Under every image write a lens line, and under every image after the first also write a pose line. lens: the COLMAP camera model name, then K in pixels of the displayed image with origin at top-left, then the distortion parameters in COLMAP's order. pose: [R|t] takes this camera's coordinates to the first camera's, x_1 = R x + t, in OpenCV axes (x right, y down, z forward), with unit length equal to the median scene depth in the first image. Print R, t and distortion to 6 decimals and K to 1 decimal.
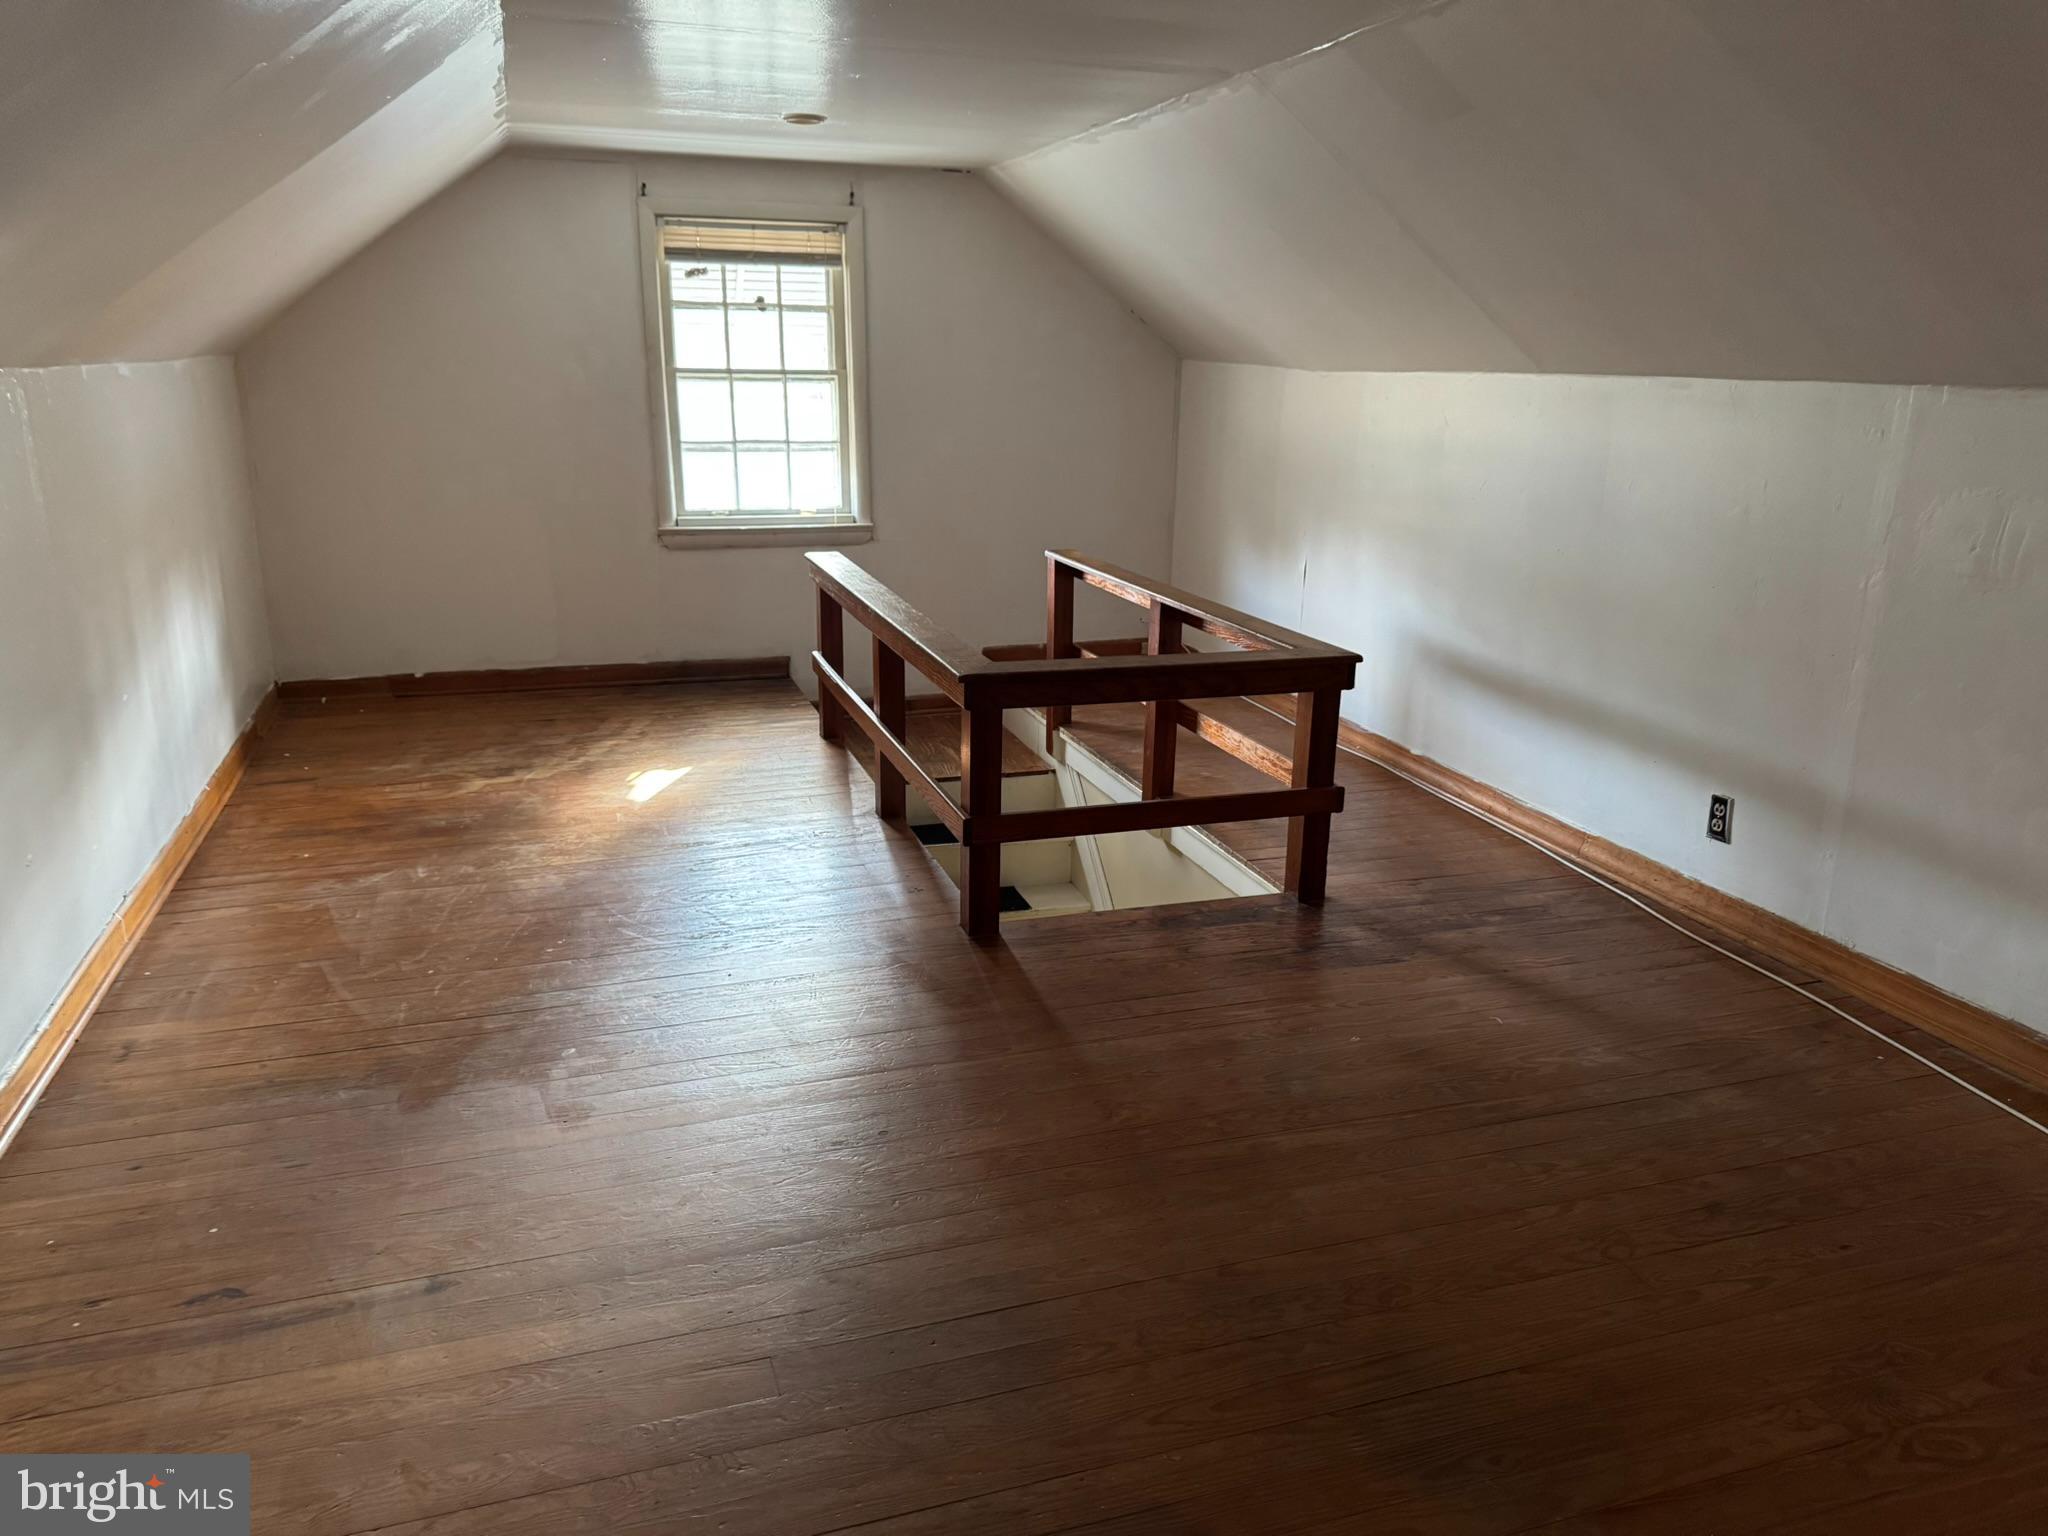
lens RADIAL K [[1431.2, 0, 1024.0], [0, 1431.2, 768.0], [0, 0, 1]] dist [0.182535, -0.355106]
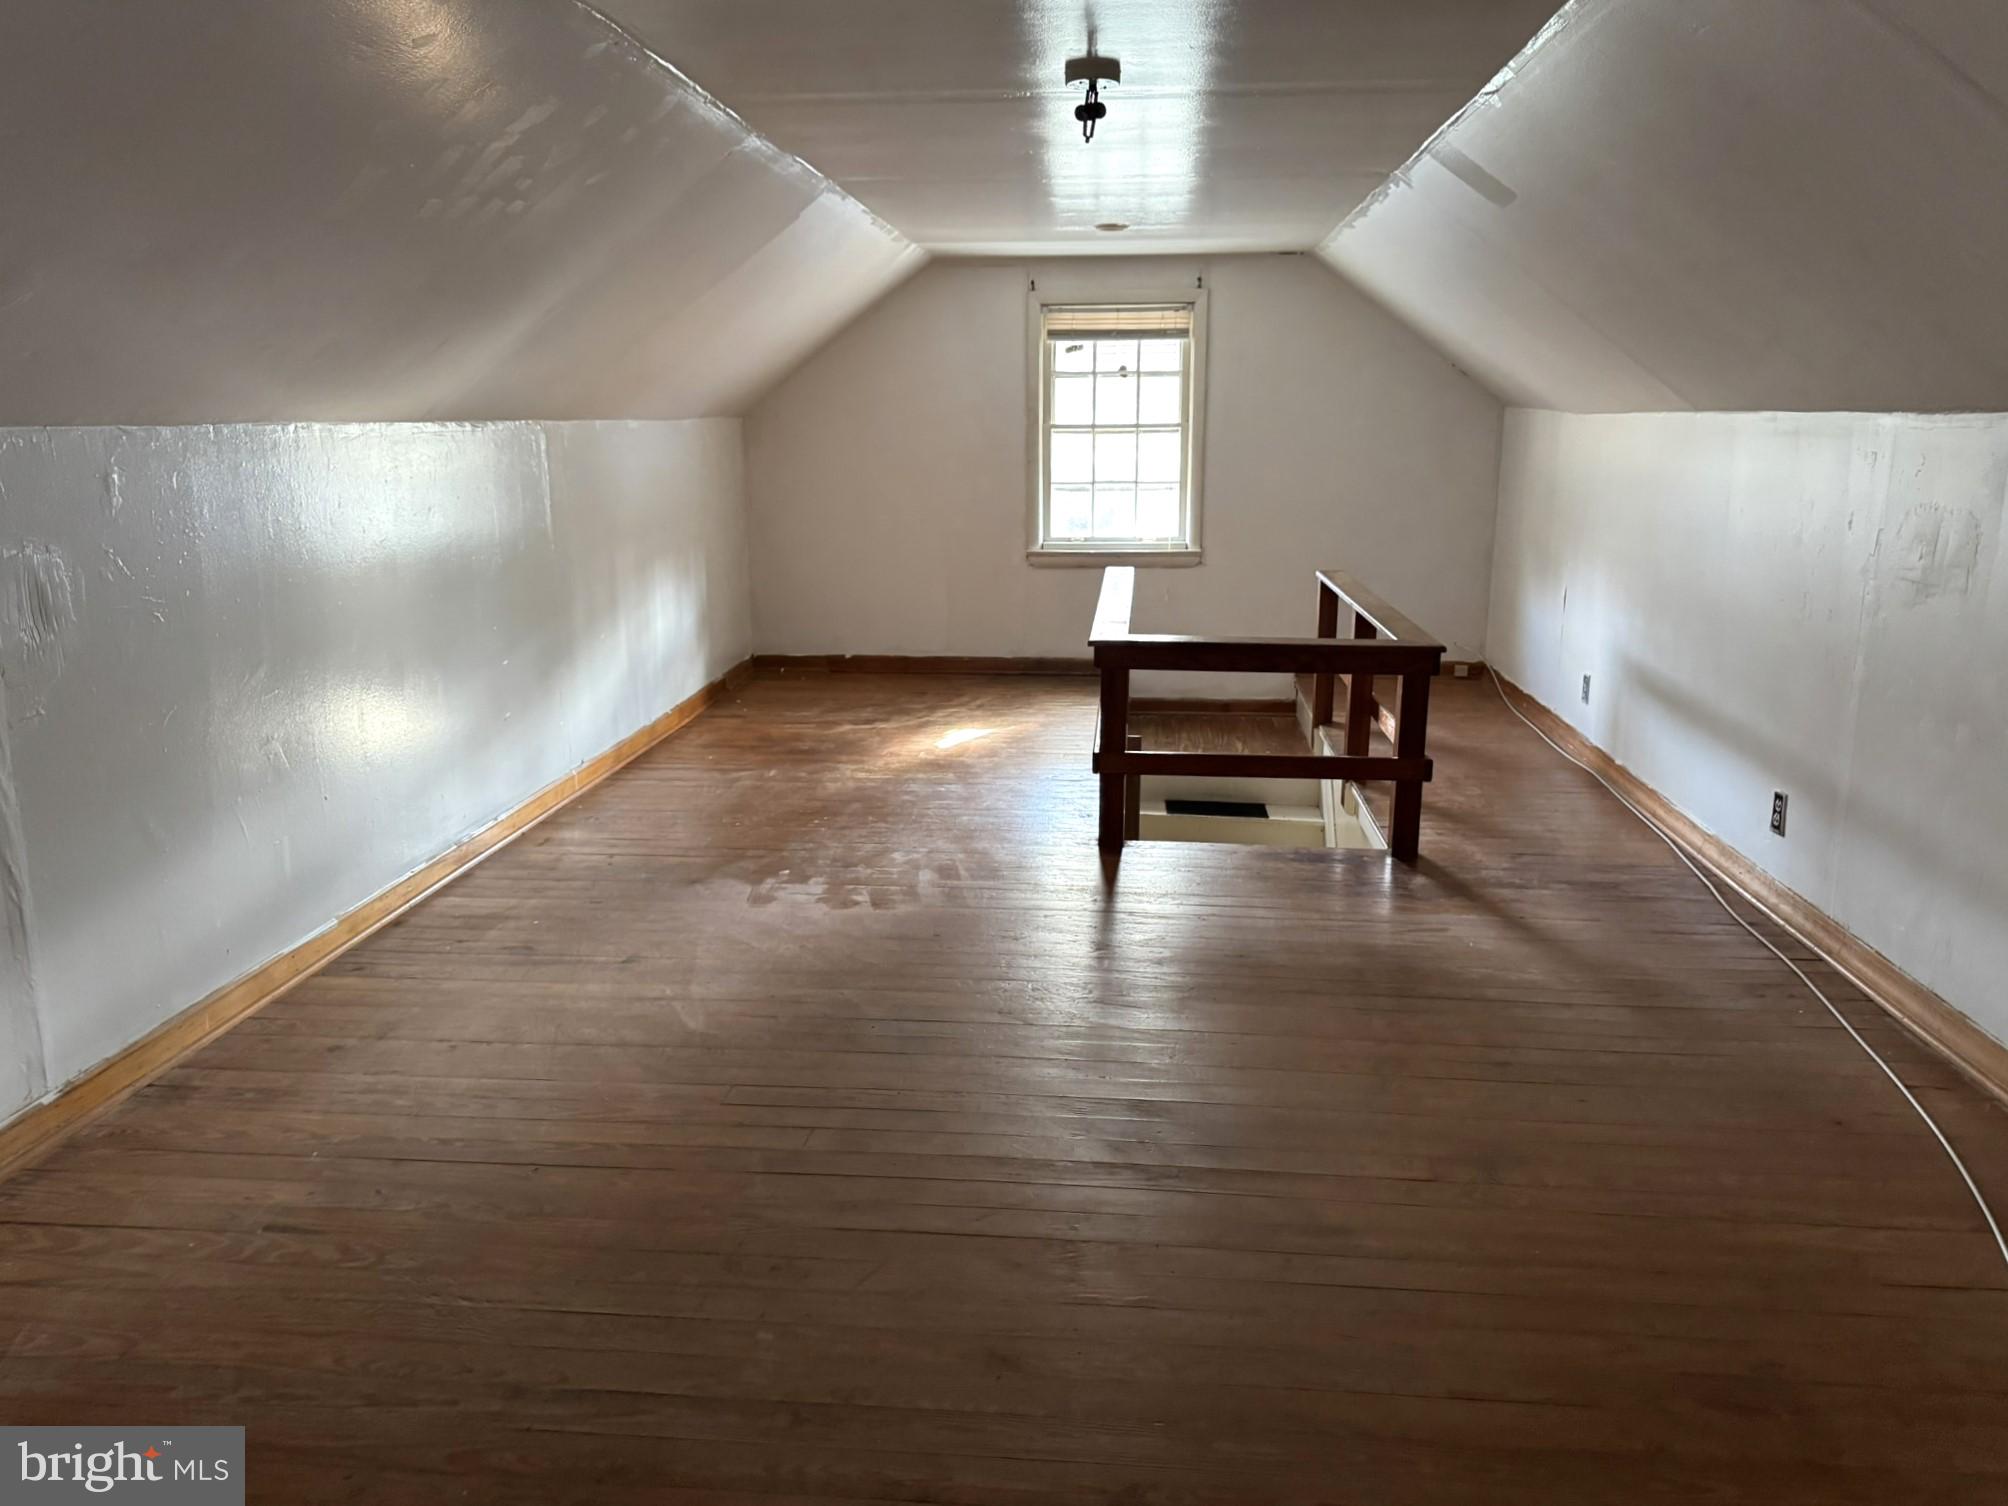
lens RADIAL K [[1397.0, 0, 1004.0], [0, 1397.0, 753.0], [0, 0, 1]] dist [0.141824, -0.249118]
pose [[0.919440, 0.077734, -0.385472, 0.216038], [-0.095418, 0.995073, -0.026929, 0.045053], [0.381479, 0.061541, 0.922327, -0.120493]]
